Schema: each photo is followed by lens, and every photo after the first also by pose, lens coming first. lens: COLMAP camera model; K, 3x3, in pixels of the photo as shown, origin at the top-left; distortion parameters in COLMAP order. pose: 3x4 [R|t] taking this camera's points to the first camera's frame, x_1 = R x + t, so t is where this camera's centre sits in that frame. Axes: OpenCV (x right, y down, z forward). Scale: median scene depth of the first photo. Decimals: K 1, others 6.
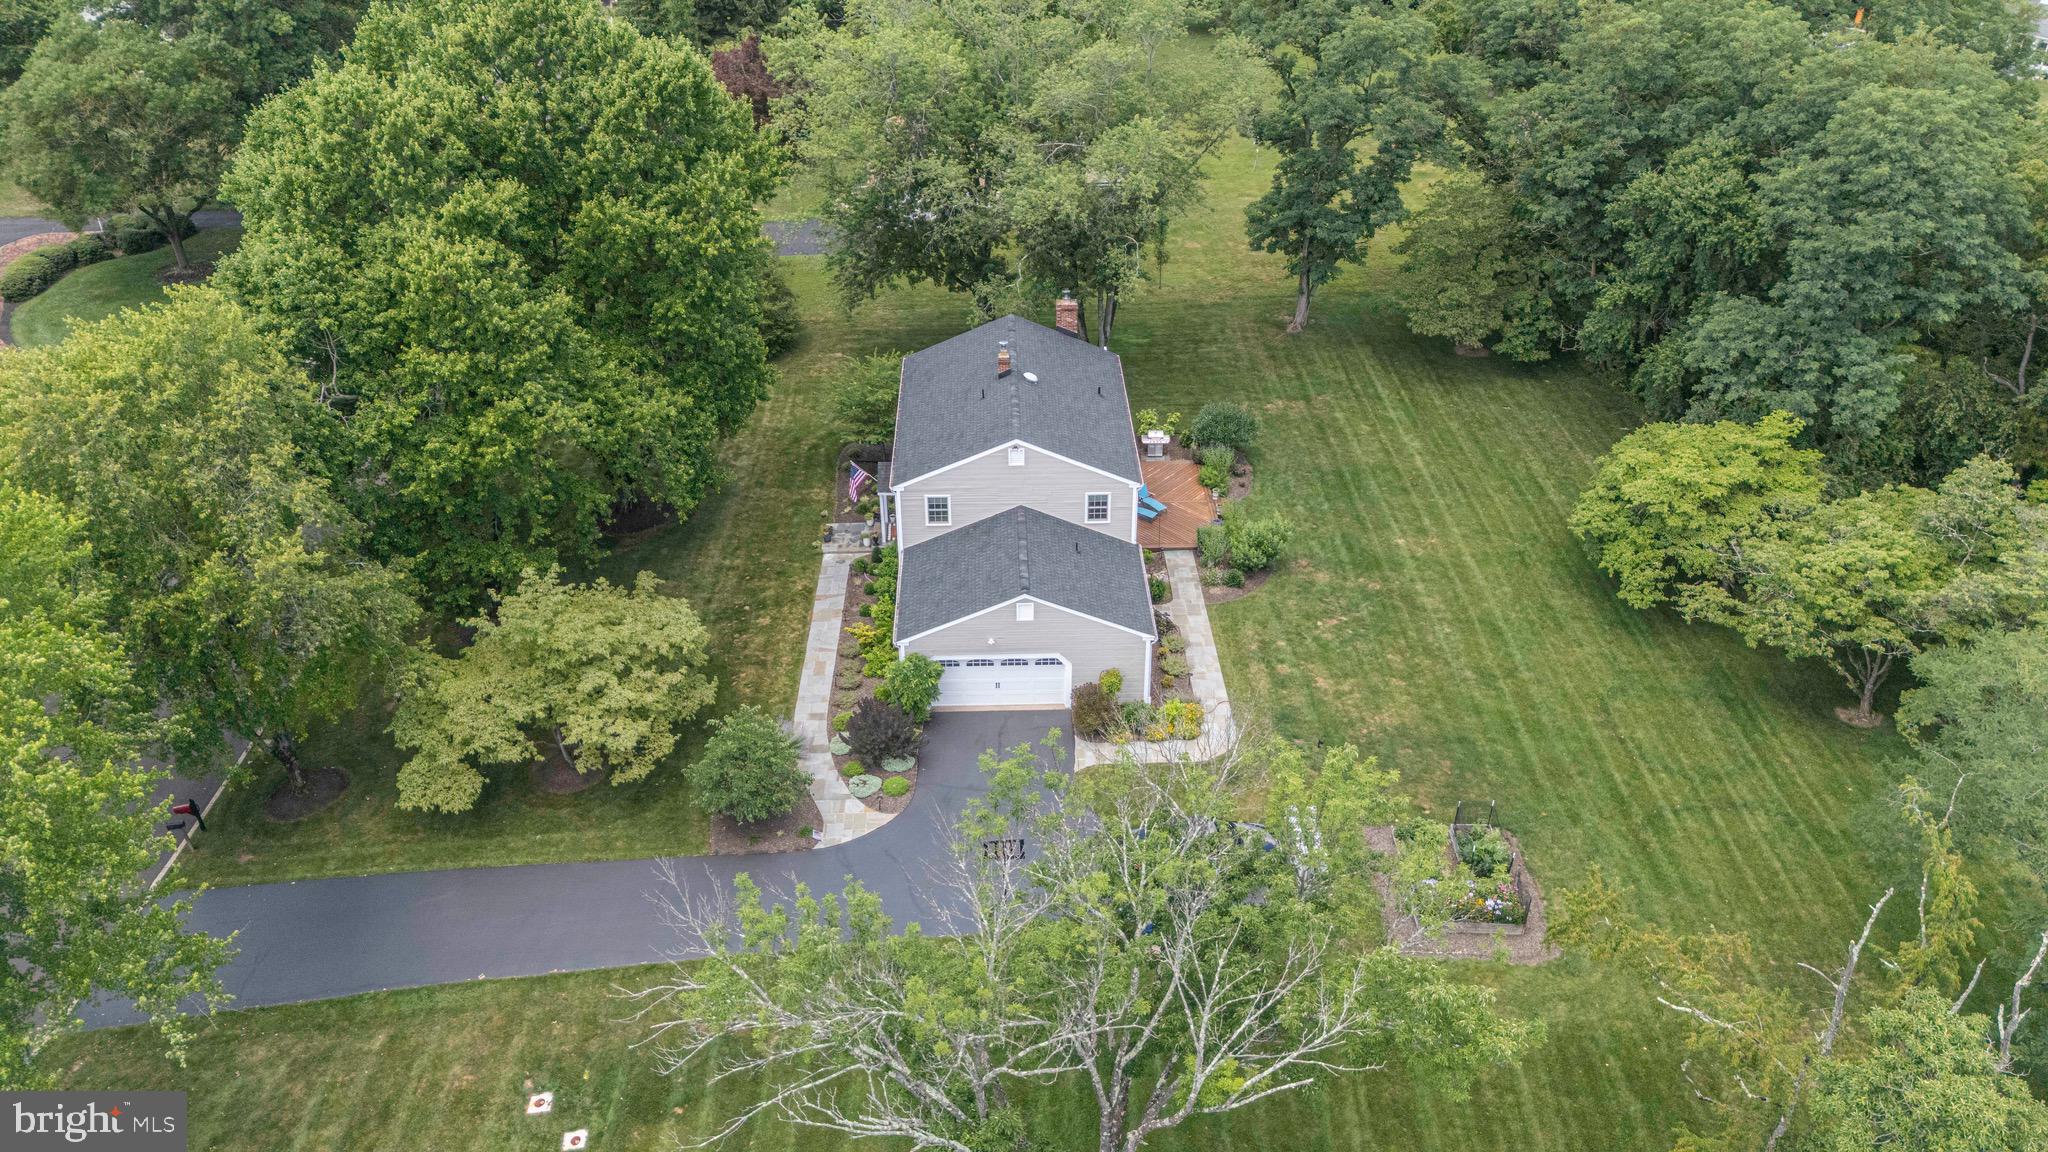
lens RADIAL K [[1513.2, 0, 1030.9], [0, 1513.2, 565.7], [0, 0, 1]] dist [0.072882, -0.072489]
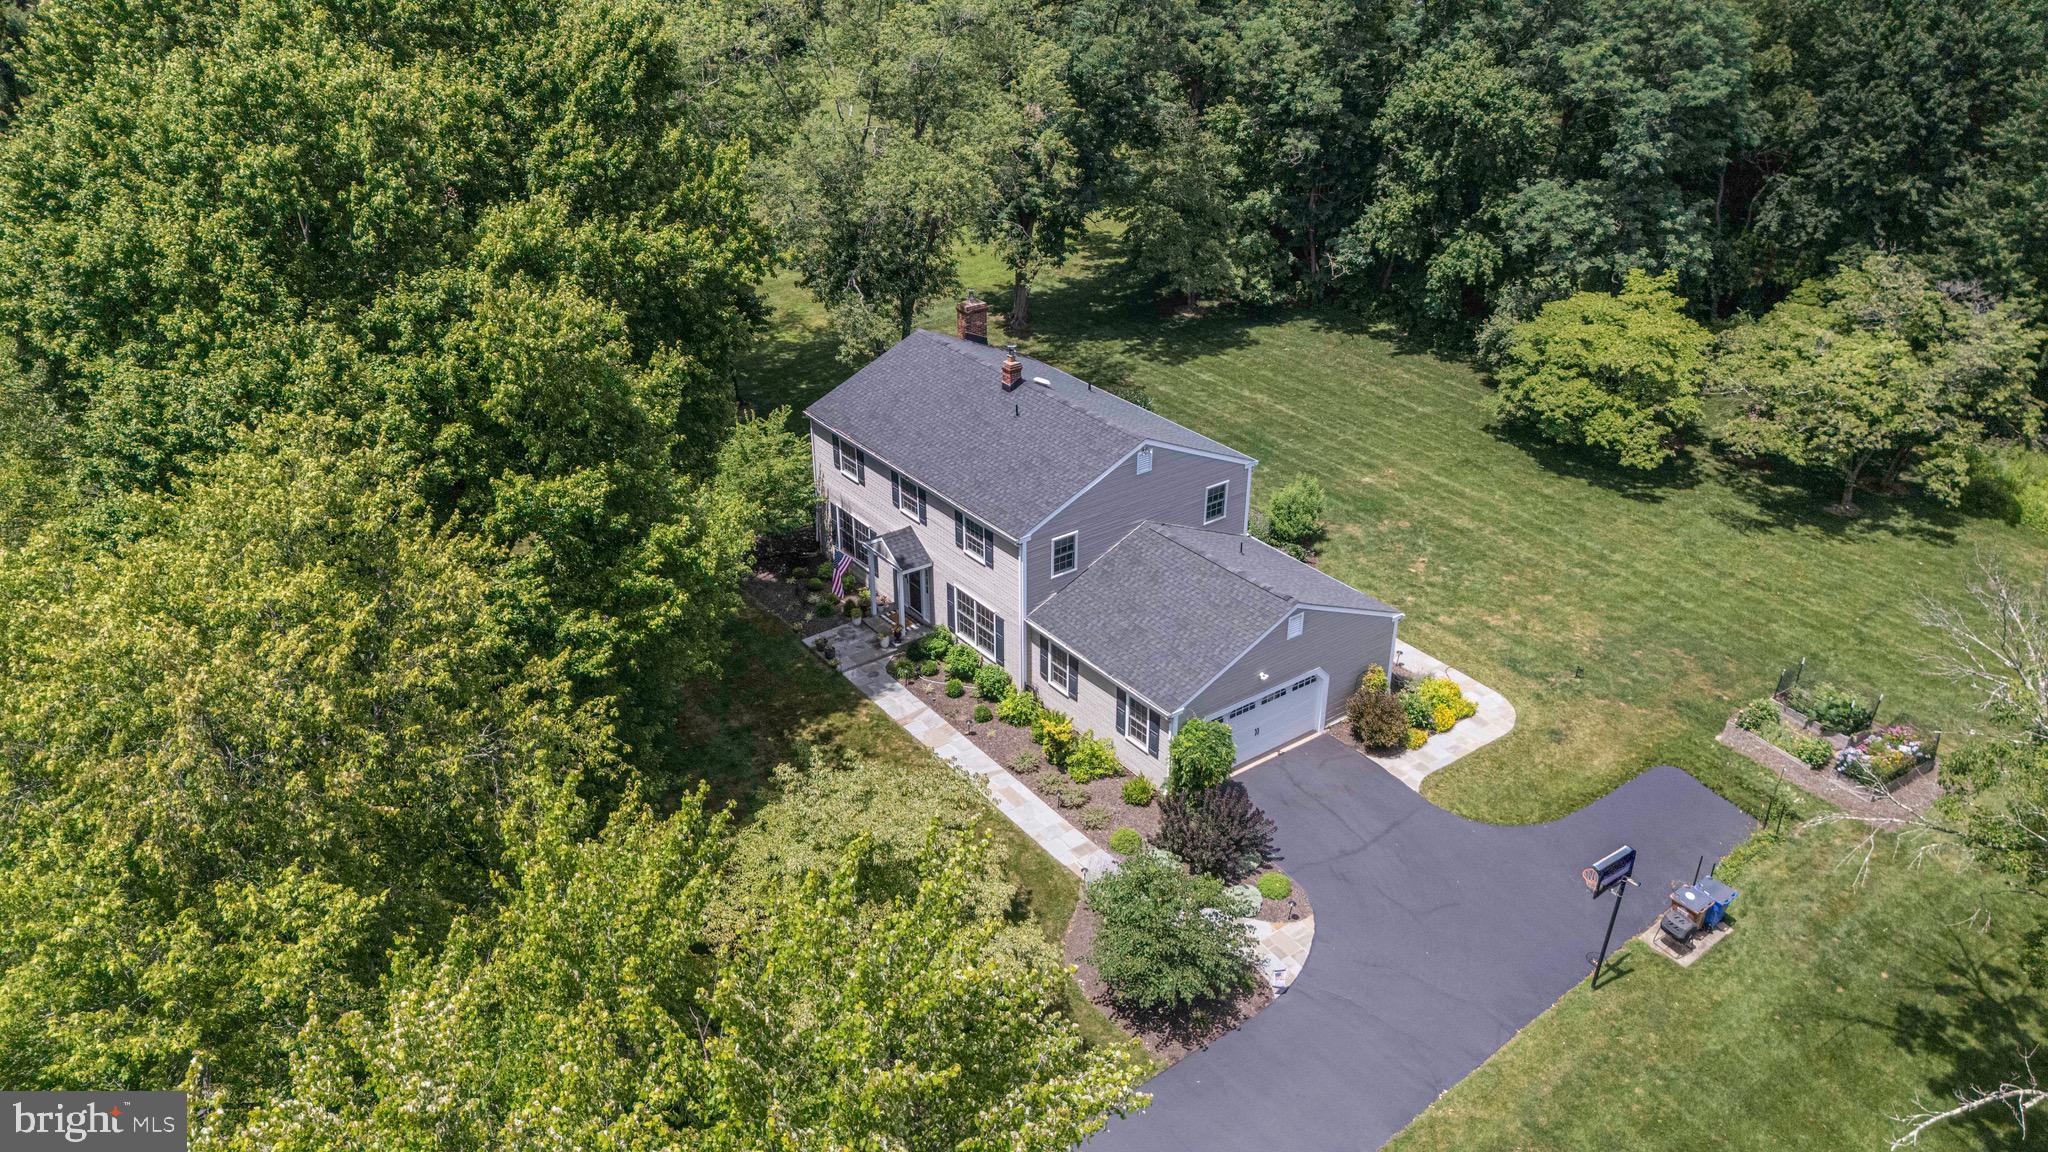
lens RADIAL K [[1513.2, 0, 1030.9], [0, 1513.2, 565.7], [0, 0, 1]] dist [0.072882, -0.072489]
pose [[0.820481, -0.263029, 0.507570, -0.508225], [0.288120, 0.957117, 0.030248, -0.064120], [-0.493760, 0.121423, 0.861079, 0.361625]]
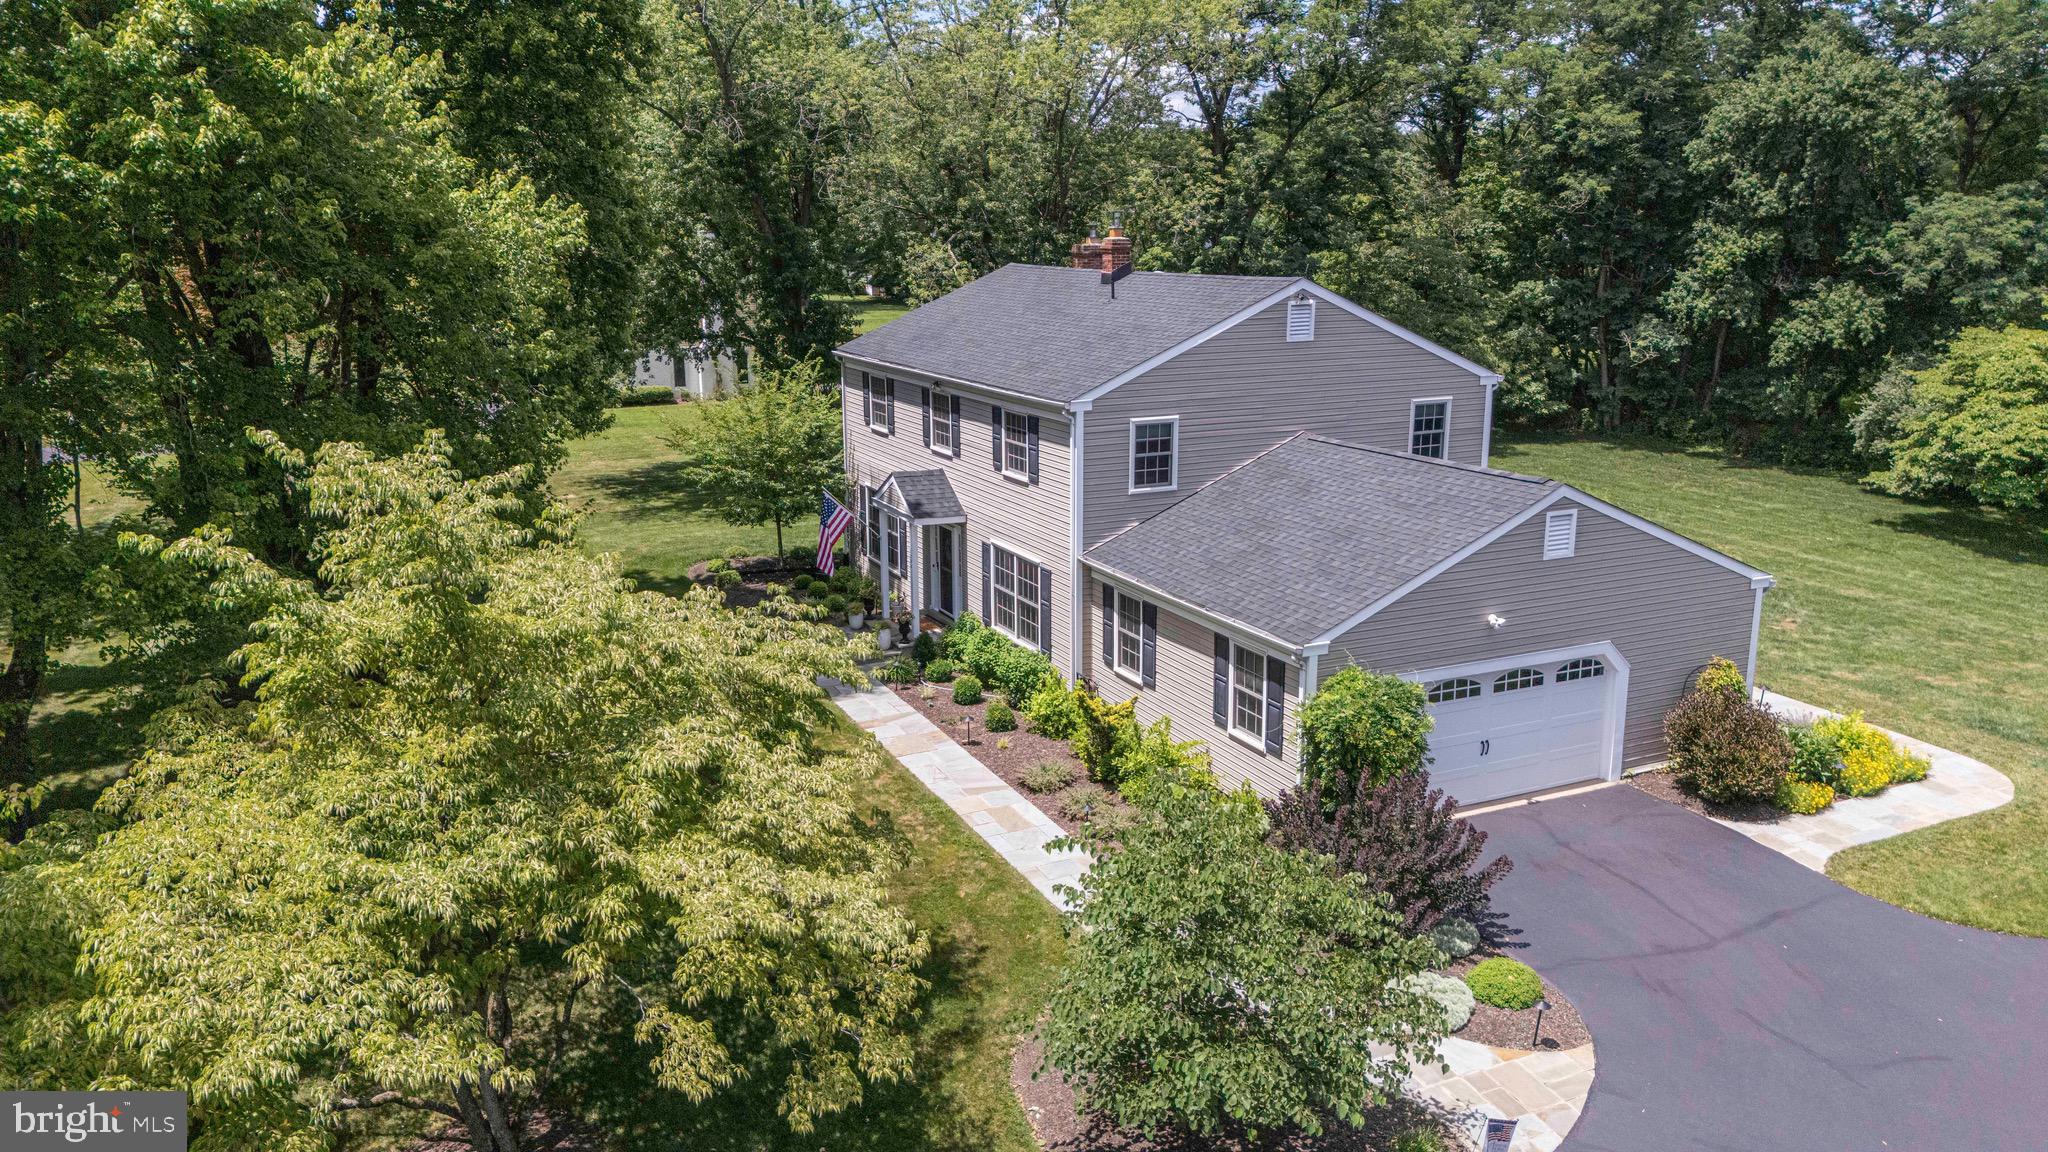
lens RADIAL K [[1513.2, 0, 1030.9], [0, 1513.2, 565.7], [0, 0, 1]] dist [0.072882, -0.072489]
pose [[0.914208, -0.090029, 0.395119, -0.303832], [0.206086, 0.942803, -0.262013, 0.117825], [-0.348931, 0.320963, 0.880471, 0.659276]]
